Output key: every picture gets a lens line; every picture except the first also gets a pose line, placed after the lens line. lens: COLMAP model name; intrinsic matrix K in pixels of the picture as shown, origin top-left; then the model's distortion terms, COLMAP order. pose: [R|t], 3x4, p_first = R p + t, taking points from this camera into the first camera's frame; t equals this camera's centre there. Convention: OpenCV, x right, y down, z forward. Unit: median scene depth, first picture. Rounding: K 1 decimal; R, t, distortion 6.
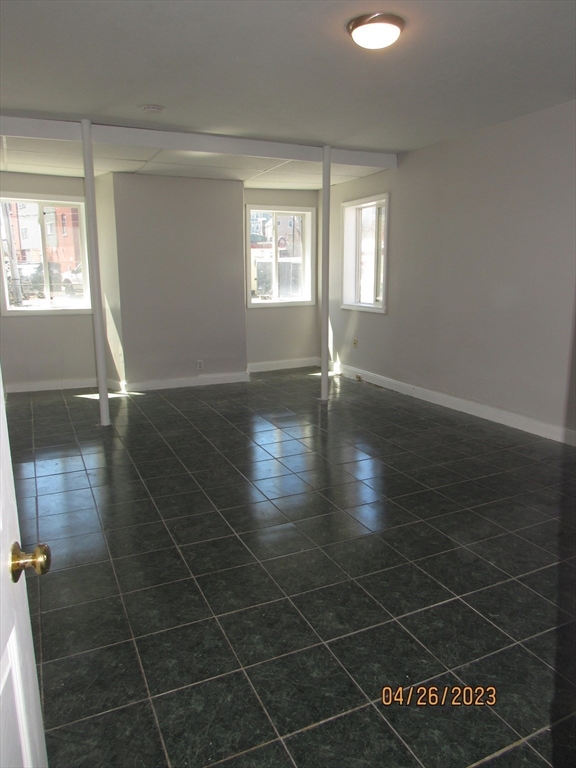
lens RADIAL K [[537.4, 0, 283.0], [0, 537.4, 386.7], [0, 0, 1]] dist [-0.051314, -0.000179]
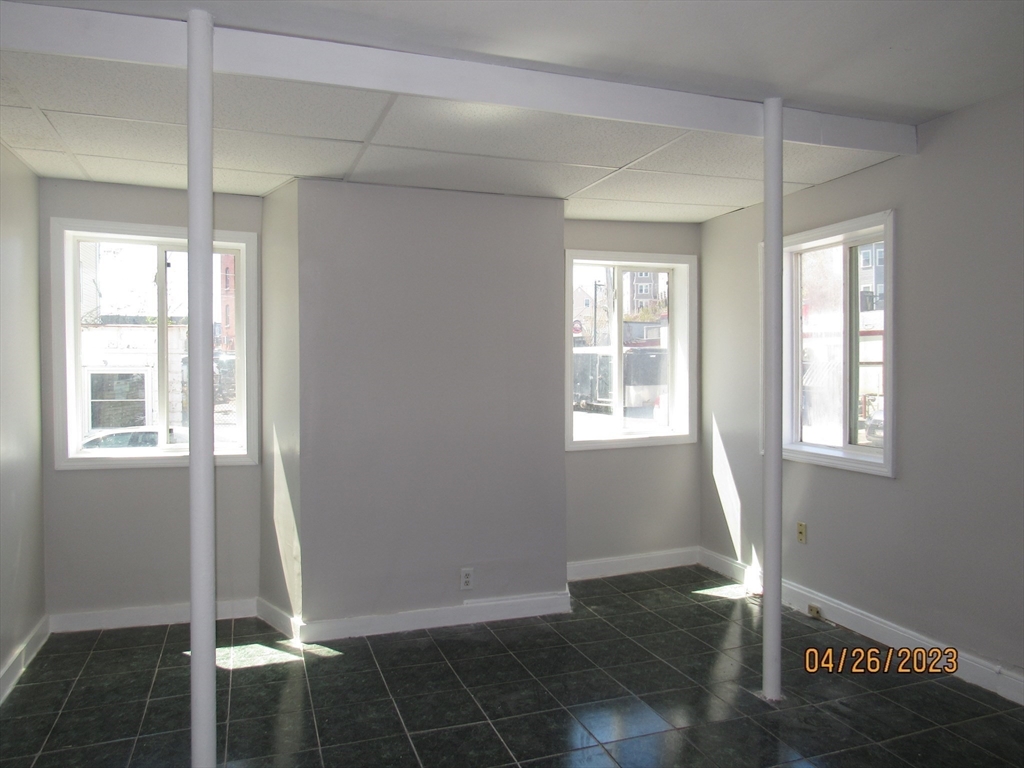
lens RADIAL K [[729.4, 0, 512.0], [0, 729.4, 384.0], [0, 0, 1]] dist [-0.024408, 0.007947]
pose [[0.996030, 0.001633, -0.088999, -0.064599], [-0.018265, 0.982307, -0.186386, -0.095302], [0.087120, 0.187272, 0.978437, 0.384006]]
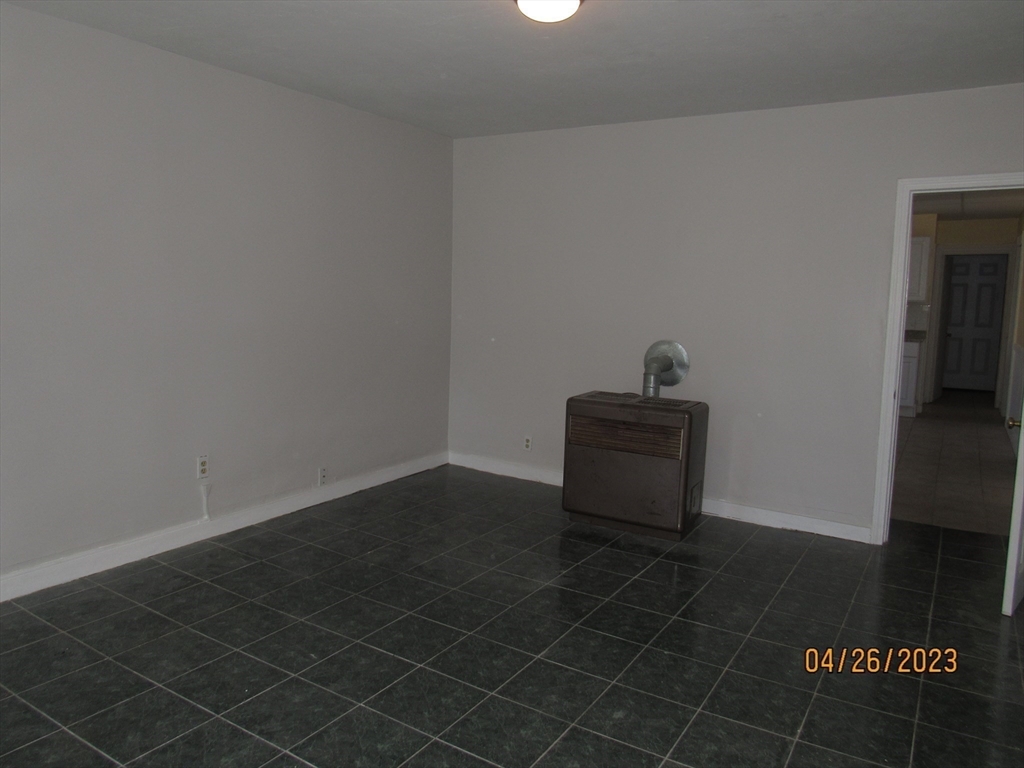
lens RADIAL K [[729.4, 0, 512.0], [0, 729.4, 384.0], [0, 0, 1]] dist [-0.024408, 0.007947]
pose [[-0.549700, -0.103531, 0.828922, -0.302979], [0.157469, 0.961659, 0.224536, -0.157861], [-0.820386, 0.253957, -0.512321, 0.714448]]
